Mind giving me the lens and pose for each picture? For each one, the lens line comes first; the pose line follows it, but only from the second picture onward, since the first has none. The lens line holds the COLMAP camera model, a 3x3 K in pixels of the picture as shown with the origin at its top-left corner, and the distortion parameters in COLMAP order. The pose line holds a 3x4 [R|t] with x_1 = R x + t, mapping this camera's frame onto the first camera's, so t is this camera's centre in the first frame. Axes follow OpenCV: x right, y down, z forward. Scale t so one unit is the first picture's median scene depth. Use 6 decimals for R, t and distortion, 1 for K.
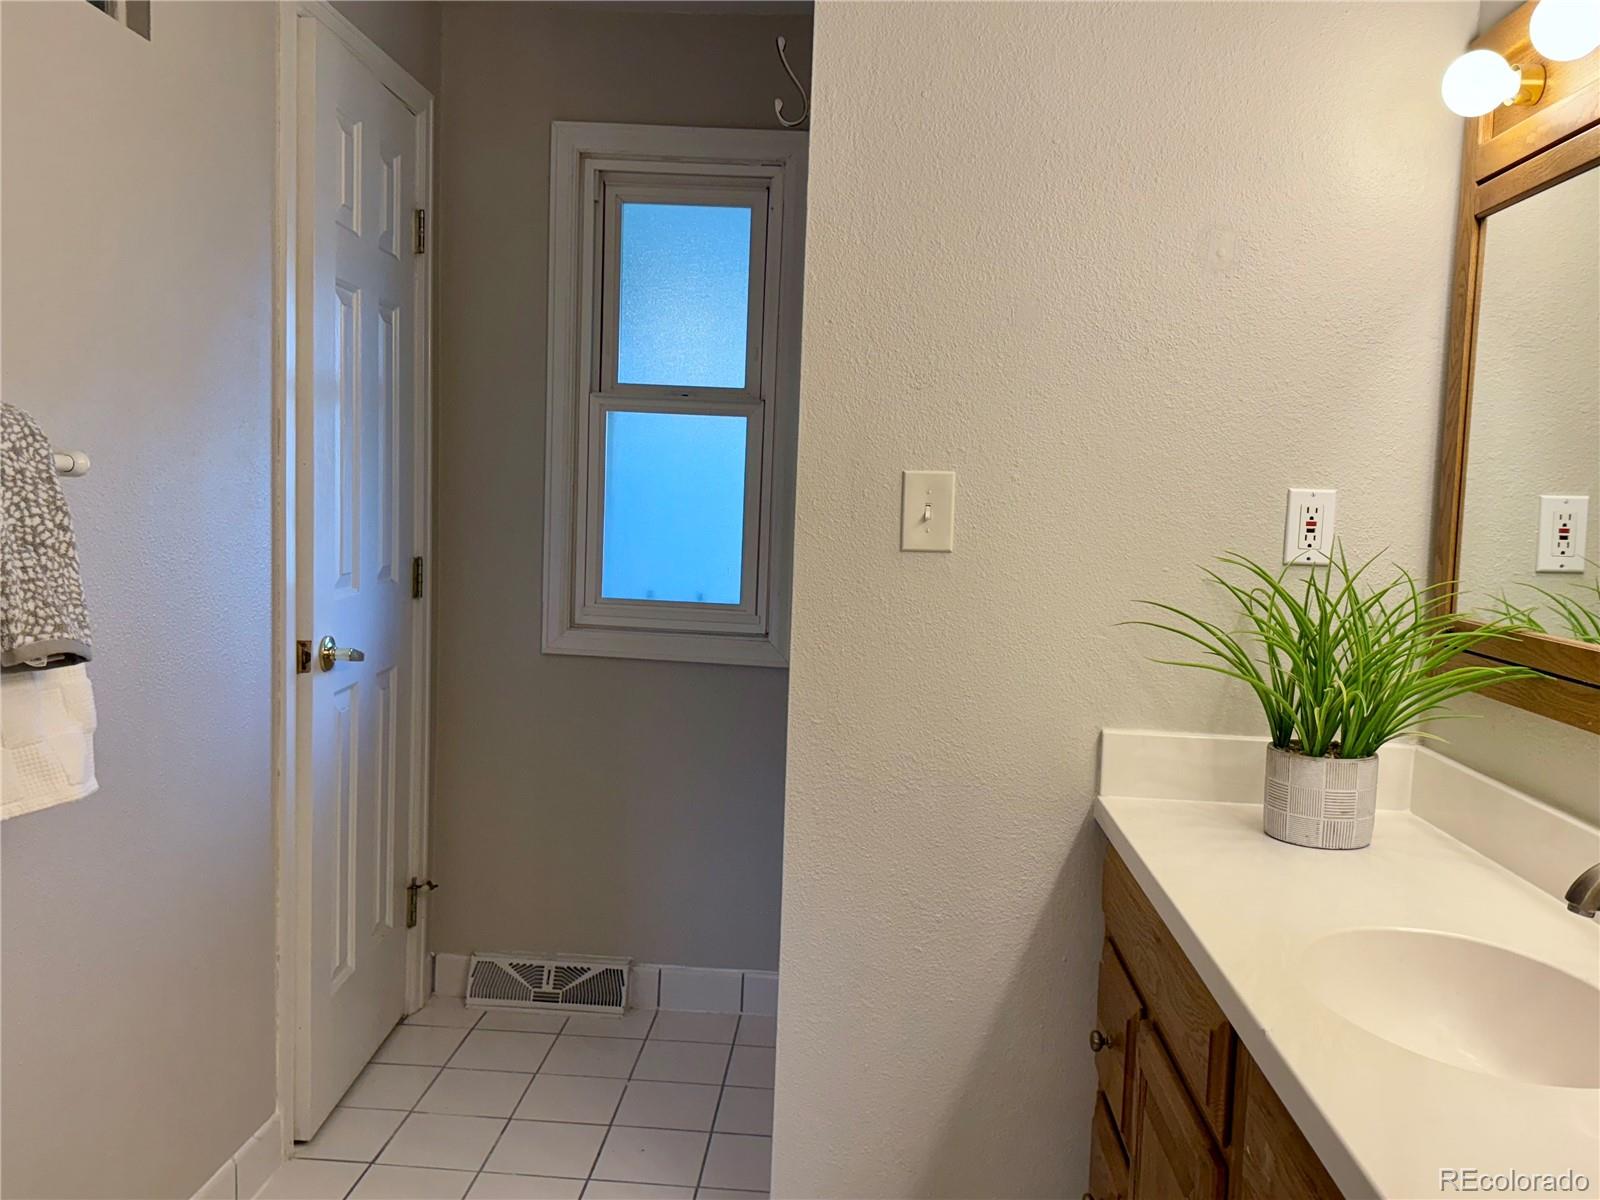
lens RADIAL K [[1284.5, 0, 800.0], [0, 1284.5, 600.0], [0, 0, 1]] dist [-0.000057, -0.000025]
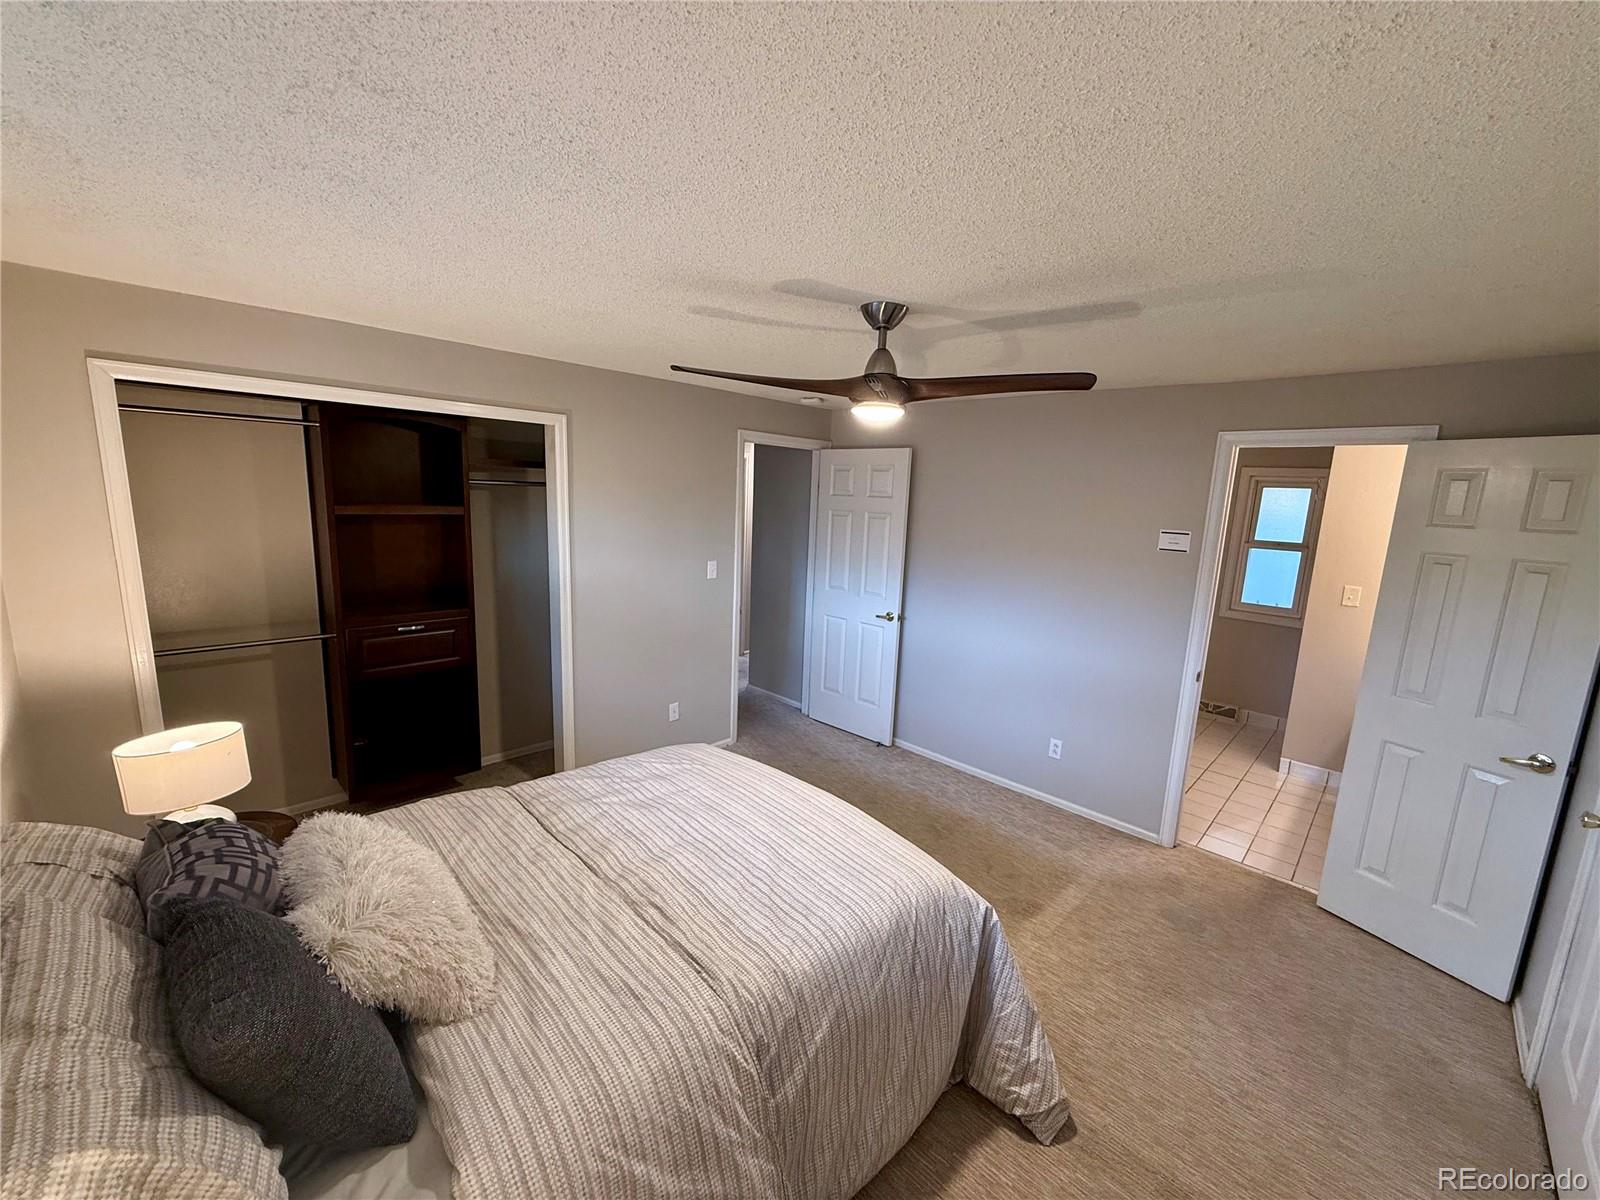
lens RADIAL K [[629.9, 0, 814.4], [0, 629.9, 598.7], [0, 0, 1]] dist [0.000114, -0.000163]
pose [[0.768587, 0.098010, -0.632193, 0.033586], [-0.067103, 0.995095, 0.072691, -0.057605], [0.636216, -0.013447, 0.771394, -1.044487]]
